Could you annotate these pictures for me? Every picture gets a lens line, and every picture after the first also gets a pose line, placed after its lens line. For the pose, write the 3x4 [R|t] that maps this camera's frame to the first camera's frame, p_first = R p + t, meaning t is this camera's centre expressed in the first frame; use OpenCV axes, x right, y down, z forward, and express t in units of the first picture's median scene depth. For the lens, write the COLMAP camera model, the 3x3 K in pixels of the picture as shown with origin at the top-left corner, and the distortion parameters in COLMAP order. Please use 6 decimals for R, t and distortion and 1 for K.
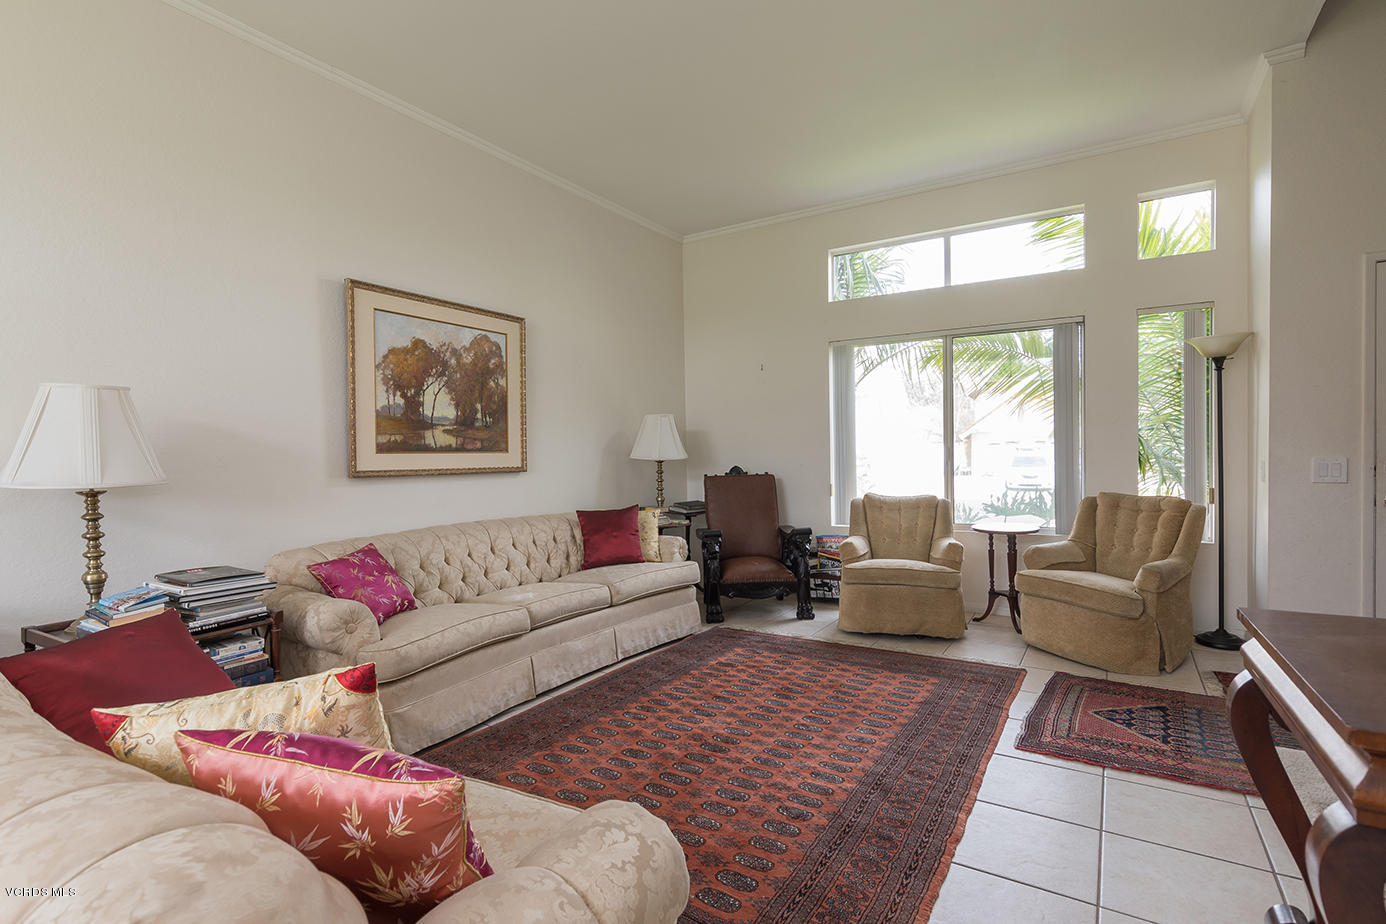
lens RADIAL K [[666.1, 0, 694.4], [0, 666.1, 463.6], [0, 0, 1]] dist [0.003068, -0.000757]
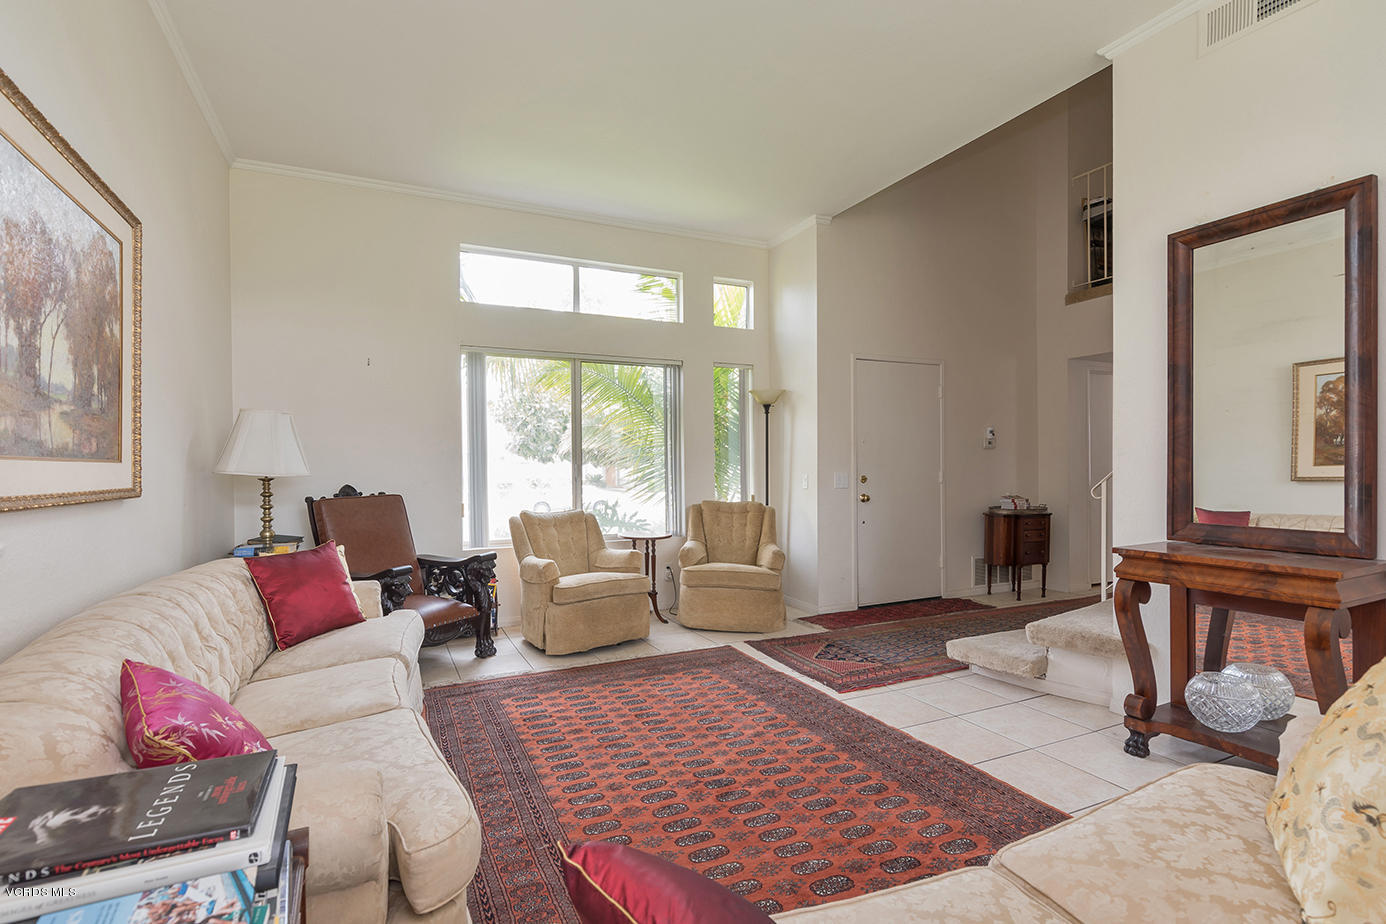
lens RADIAL K [[666.1, 0, 690.8], [0, 666.1, 463.5], [0, 0, 1]] dist [0.003068, -0.000757]
pose [[0.542739, 0.014688, 0.839773, -0.525274], [0.010870, 0.999641, -0.024509, 0.003191], [-0.839831, 0.022430, 0.542384, 0.352375]]
